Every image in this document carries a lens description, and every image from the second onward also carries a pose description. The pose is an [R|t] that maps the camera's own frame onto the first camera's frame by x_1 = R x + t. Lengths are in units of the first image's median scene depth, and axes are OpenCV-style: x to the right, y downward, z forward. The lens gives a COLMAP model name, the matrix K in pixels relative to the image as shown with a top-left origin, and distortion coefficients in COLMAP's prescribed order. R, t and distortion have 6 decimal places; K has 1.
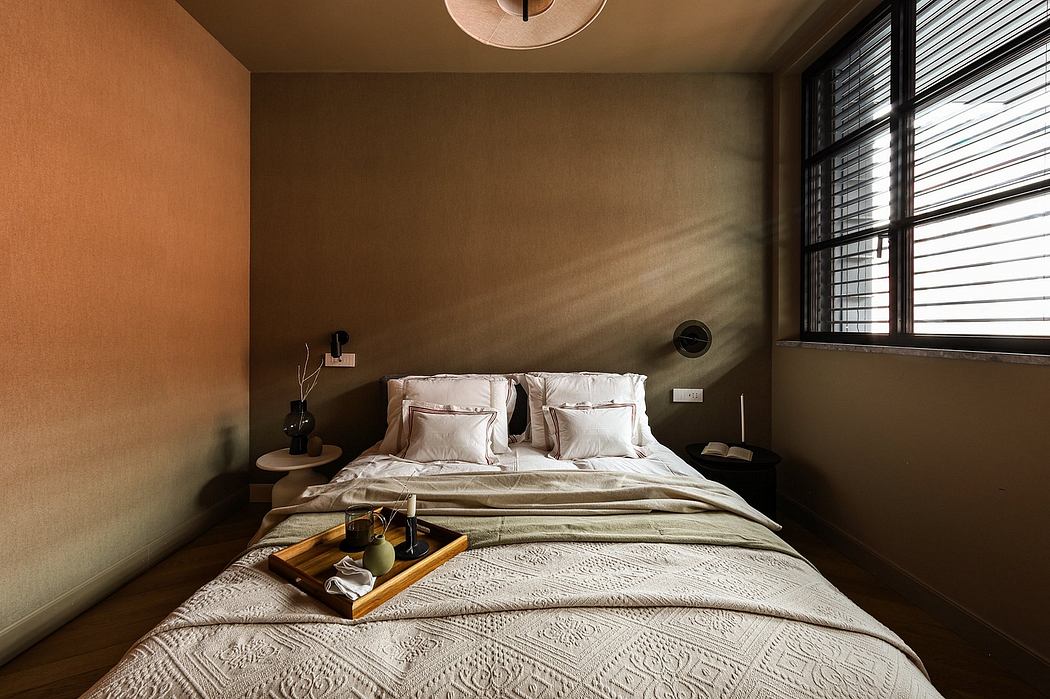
lens RADIAL K [[445.7, 0, 520.8], [0, 445.7, 322.9], [0, 0, 1]] dist [0.001296, 0.000076]
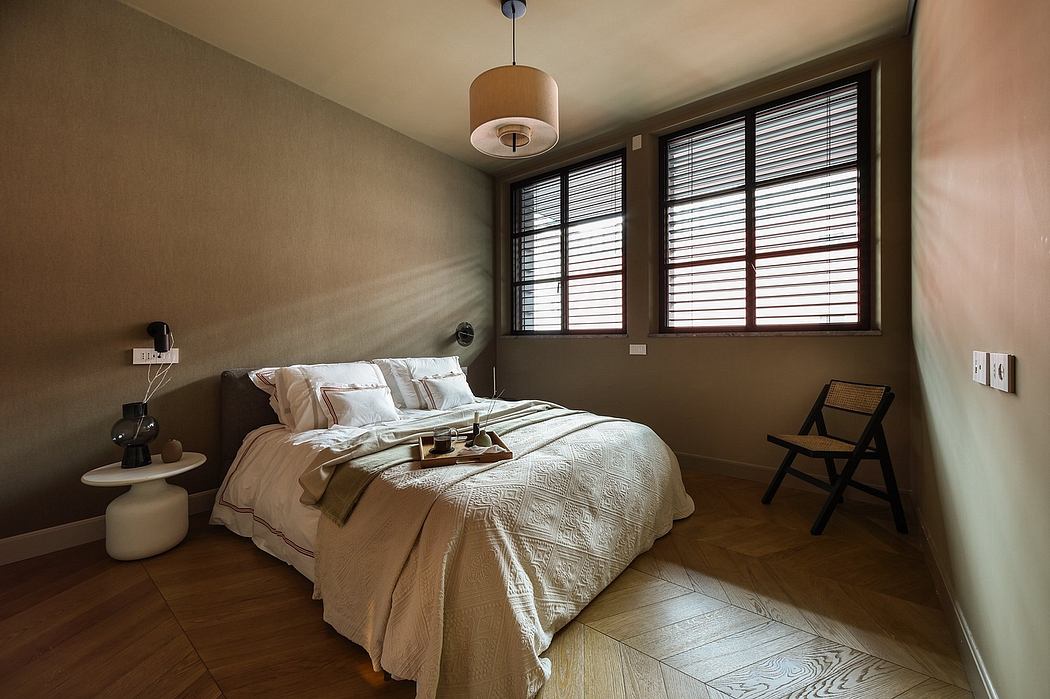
lens RADIAL K [[427.4, 0, 527.5], [0, 427.4, 337.6], [0, 0, 1]] dist [-0.014774, -0.000054]
pose [[0.597692, 0.004242, 0.801715, -0.673137], [0.001974, 0.999975, -0.006762, 0.057893], [-0.801724, 0.005624, 0.597668, -0.055370]]
